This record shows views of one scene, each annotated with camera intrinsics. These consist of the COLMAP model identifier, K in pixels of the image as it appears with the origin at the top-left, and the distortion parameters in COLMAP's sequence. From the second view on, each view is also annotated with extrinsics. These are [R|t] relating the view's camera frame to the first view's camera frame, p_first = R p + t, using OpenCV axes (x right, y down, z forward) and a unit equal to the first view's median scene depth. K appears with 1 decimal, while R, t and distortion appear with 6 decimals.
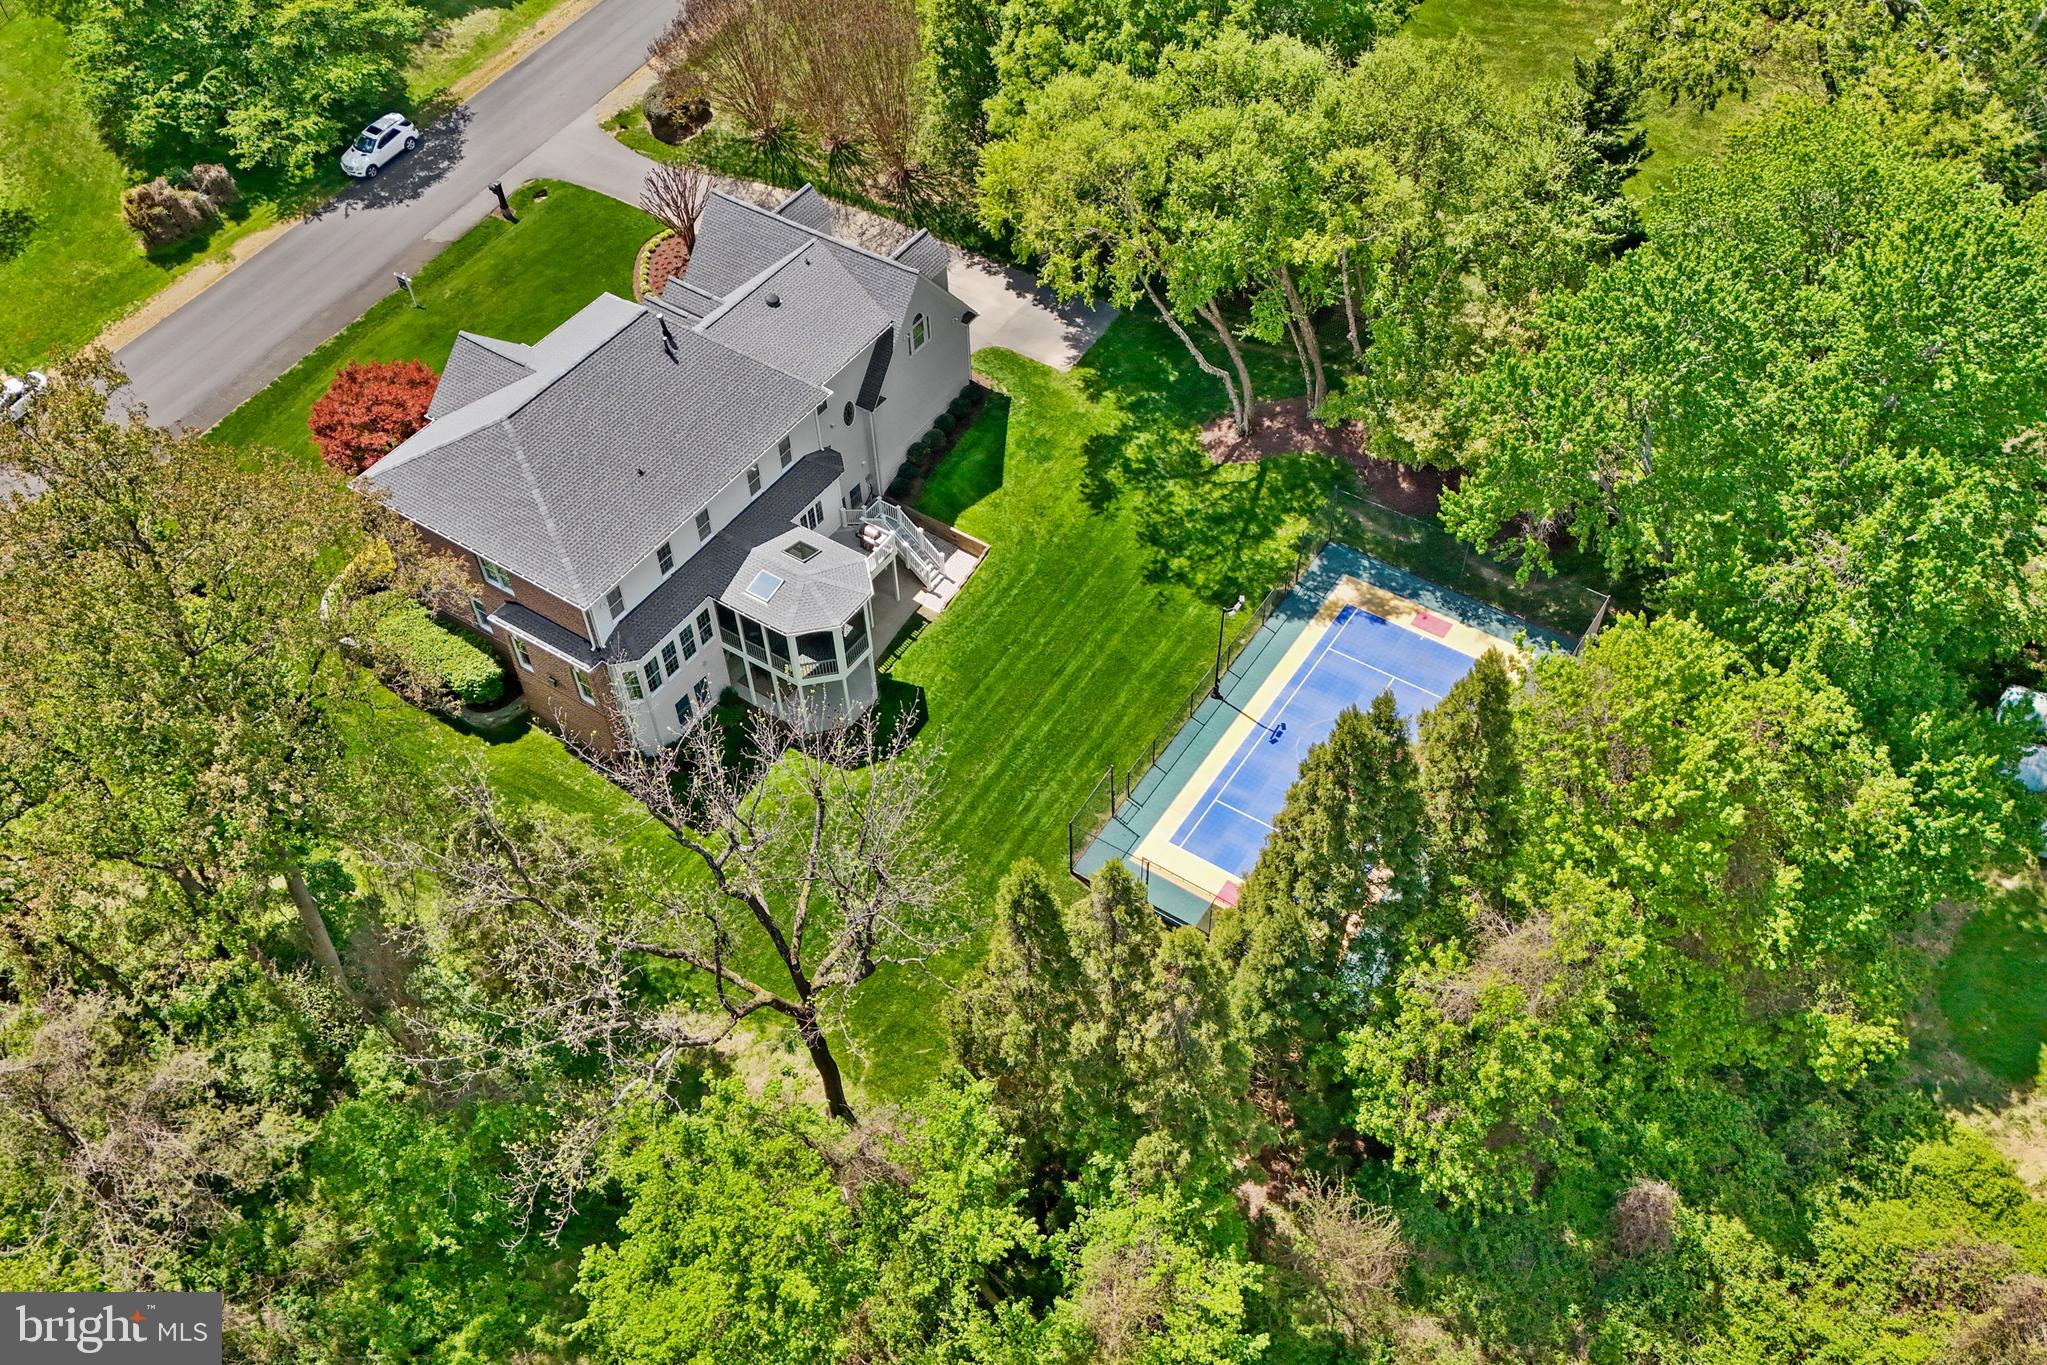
lens RADIAL K [[1899.6, 0, 1027.1], [0, 1899.6, 470.9], [0, 0, 1]] dist [0.132439, -0.215935]
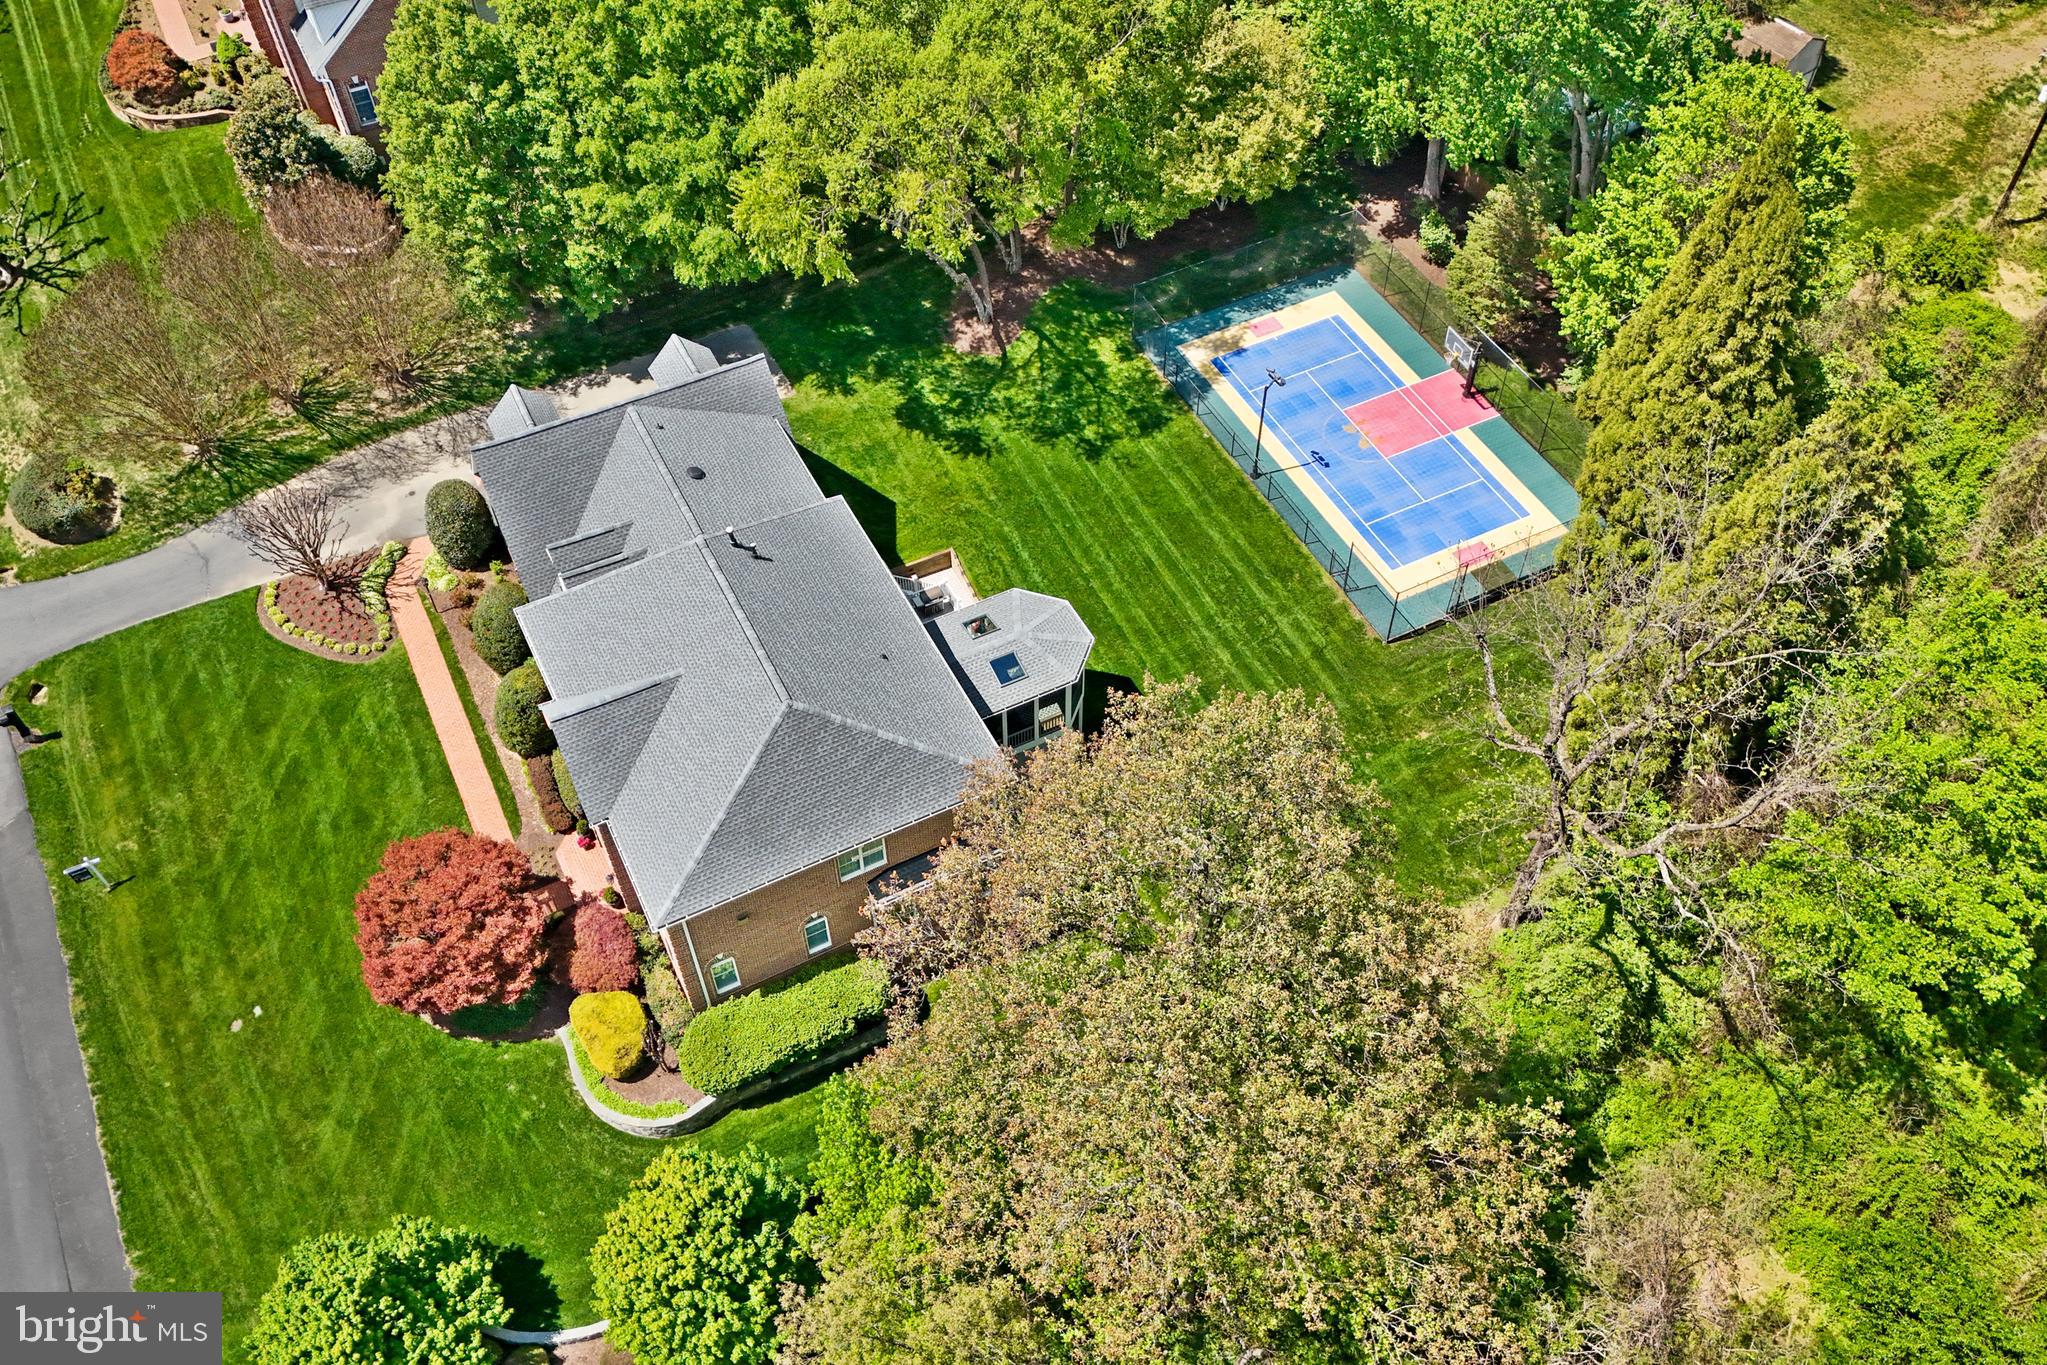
lens RADIAL K [[1899.6, 0, 1027.1], [0, 1899.6, 470.9], [0, 0, 1]] dist [0.132439, -0.215935]
pose [[0.516086, -0.609130, 0.602176, -0.541814], [0.594716, 0.760776, 0.259870, -0.211886], [-0.616416, 0.224008, 0.754885, 0.242397]]
